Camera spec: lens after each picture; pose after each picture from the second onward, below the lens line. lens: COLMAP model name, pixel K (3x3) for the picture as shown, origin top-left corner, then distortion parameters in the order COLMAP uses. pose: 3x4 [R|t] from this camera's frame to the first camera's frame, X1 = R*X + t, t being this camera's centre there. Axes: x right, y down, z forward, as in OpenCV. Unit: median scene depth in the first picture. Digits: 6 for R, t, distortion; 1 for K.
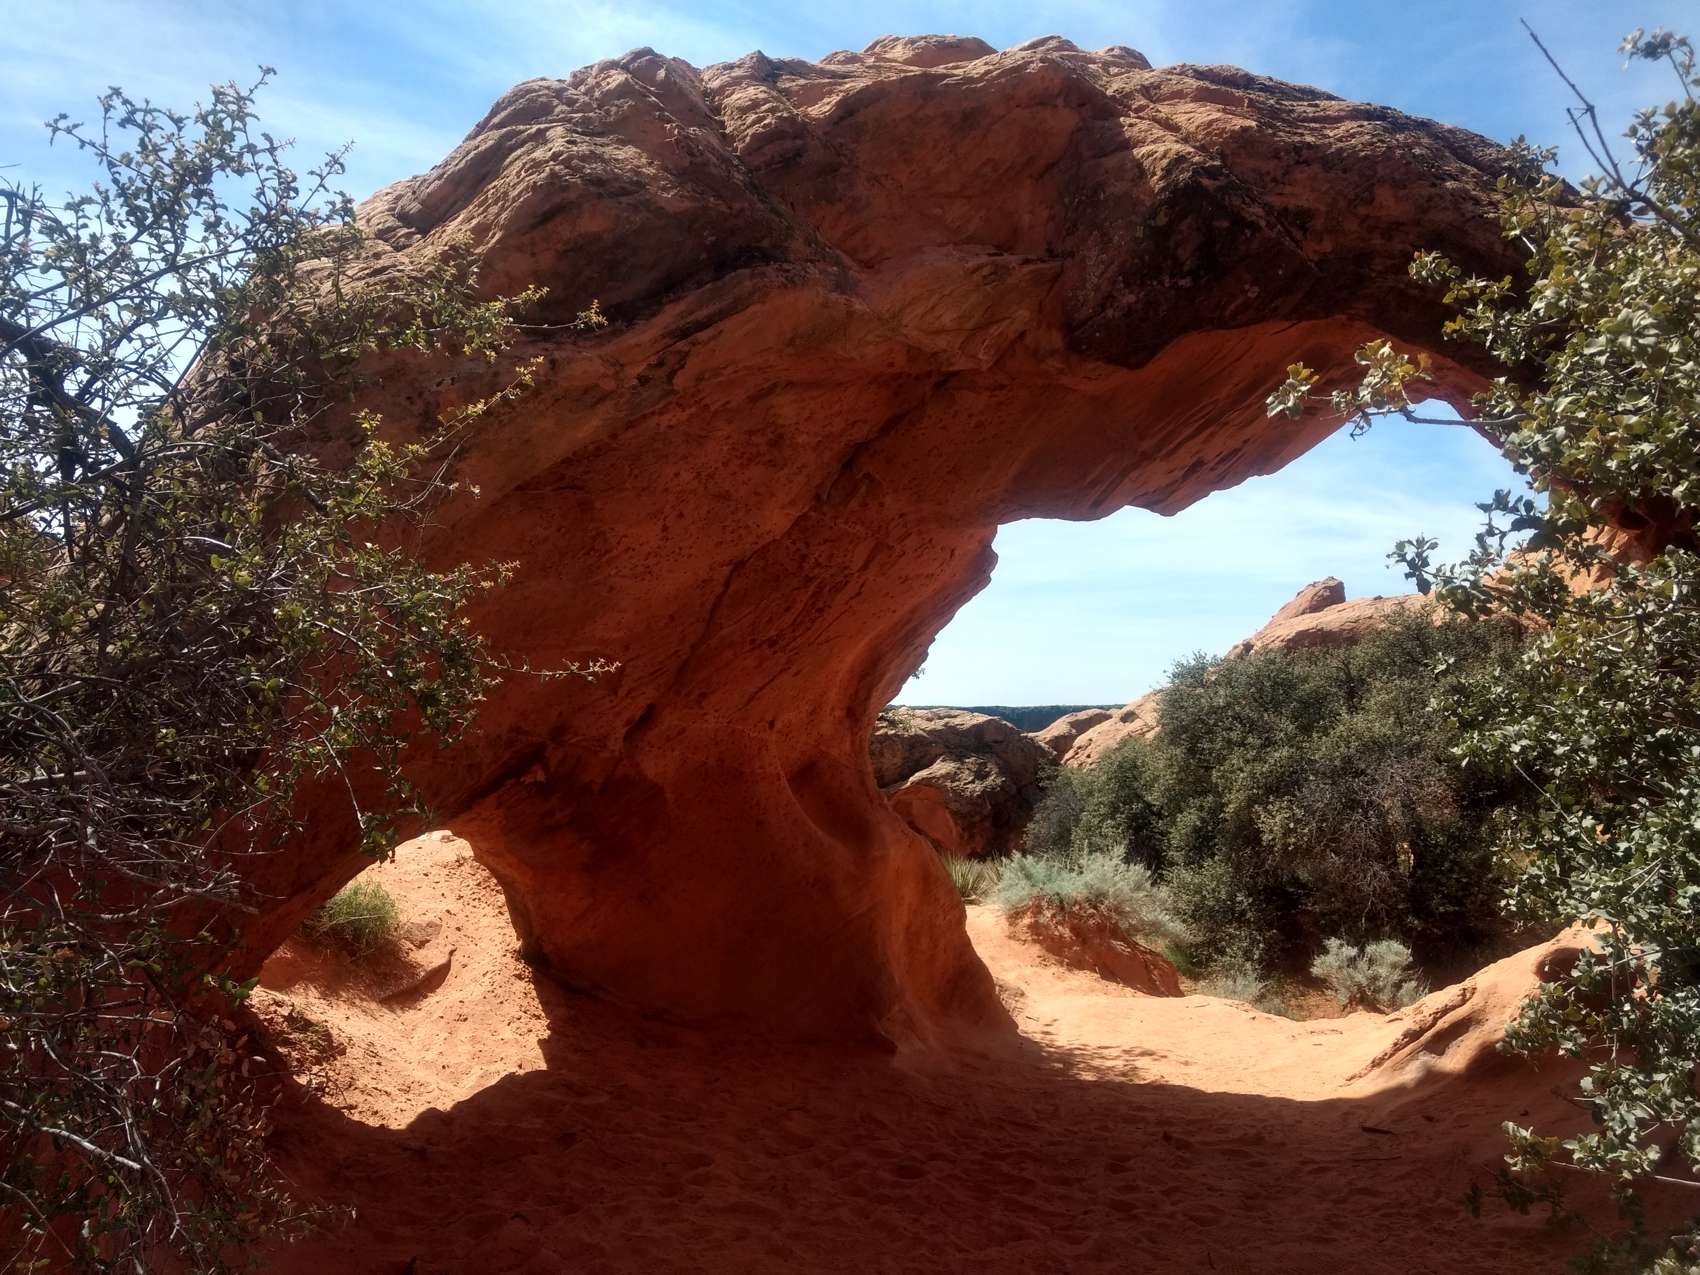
lens RADIAL K [[1333.3, 0, 849.5], [0, 1333.3, 613.4], [0, 0, 1]] dist [0.029604, -0.000744]
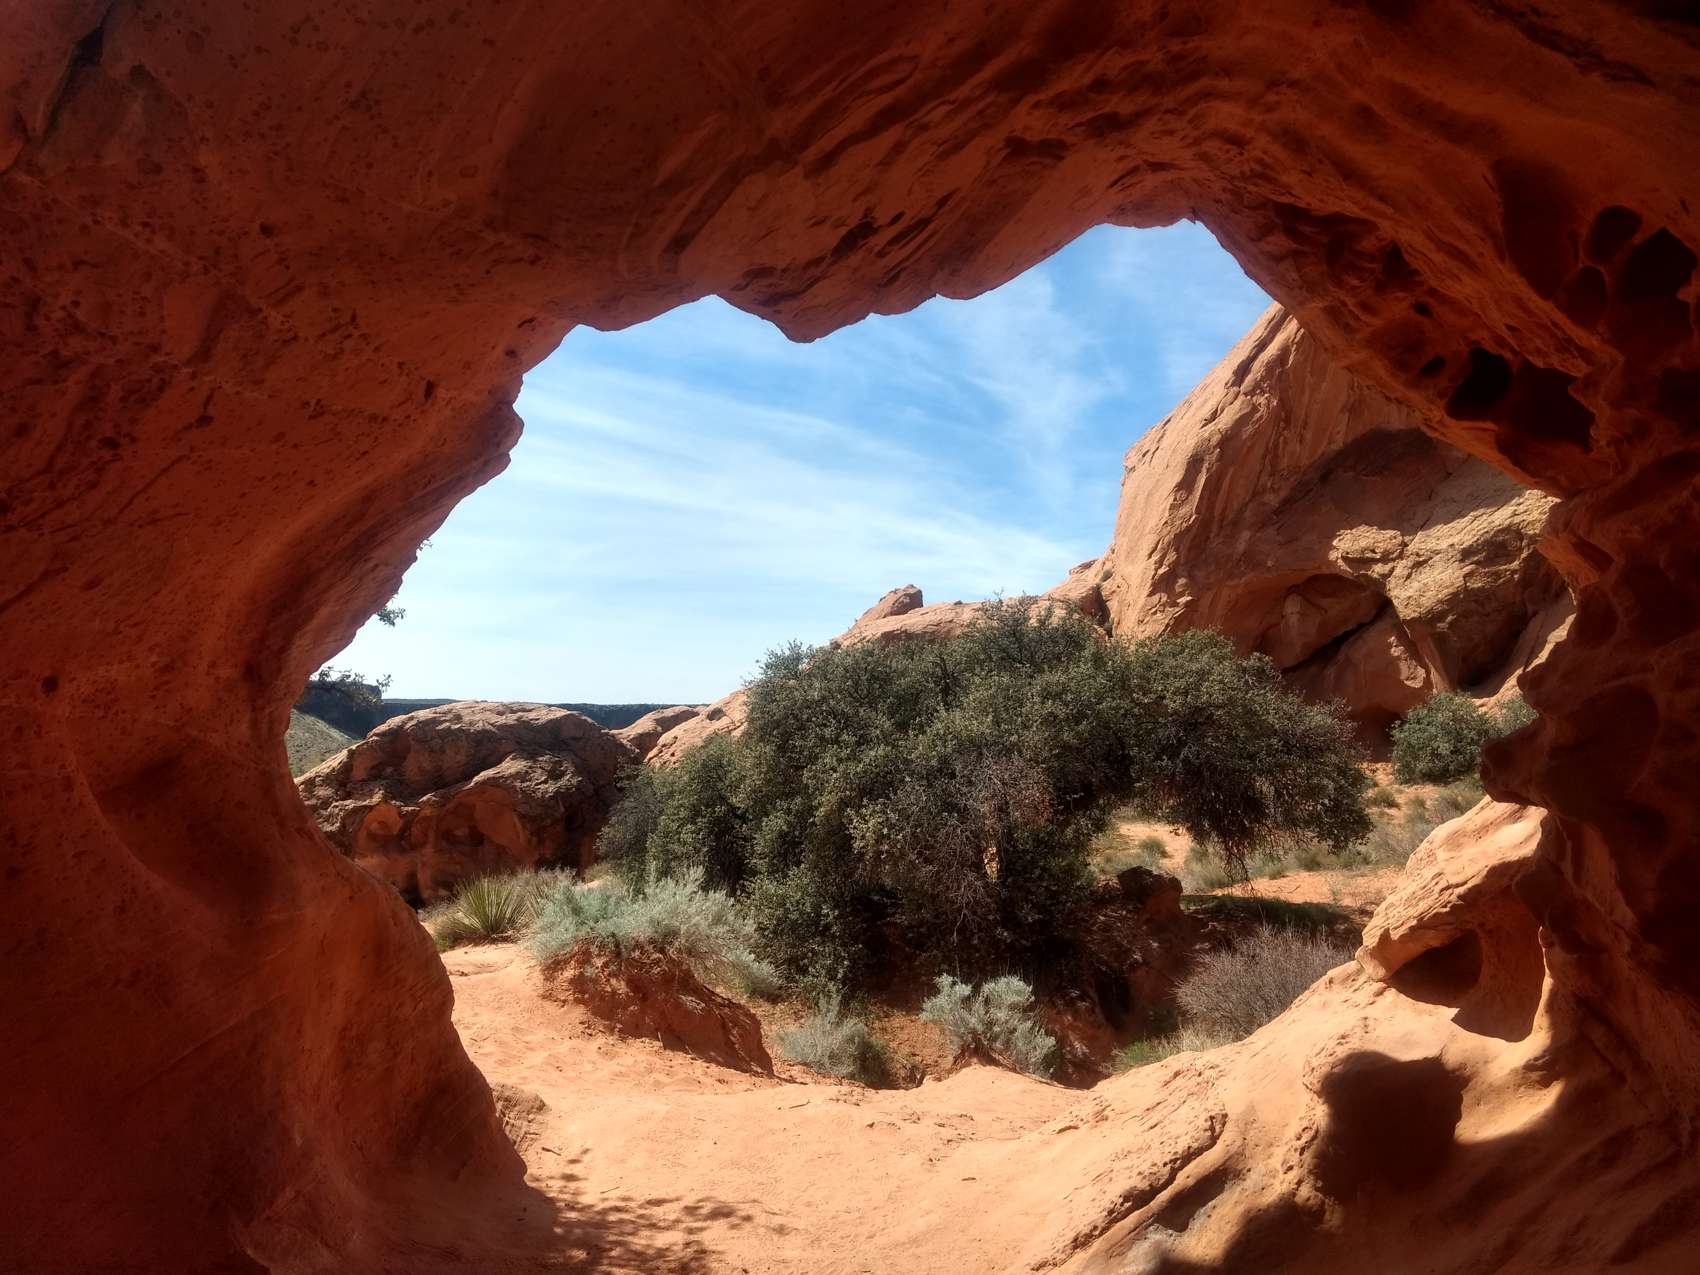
lens RADIAL K [[1333.3, 0, 855.3], [0, 1333.3, 611.4], [0, 0, 1]] dist [0.029604, -0.000744]
pose [[0.952089, 0.044099, 0.302624, 0.086532], [-0.043950, 0.999007, -0.007306, 0.047619], [-0.302646, -0.006345, 0.953082, 0.421539]]
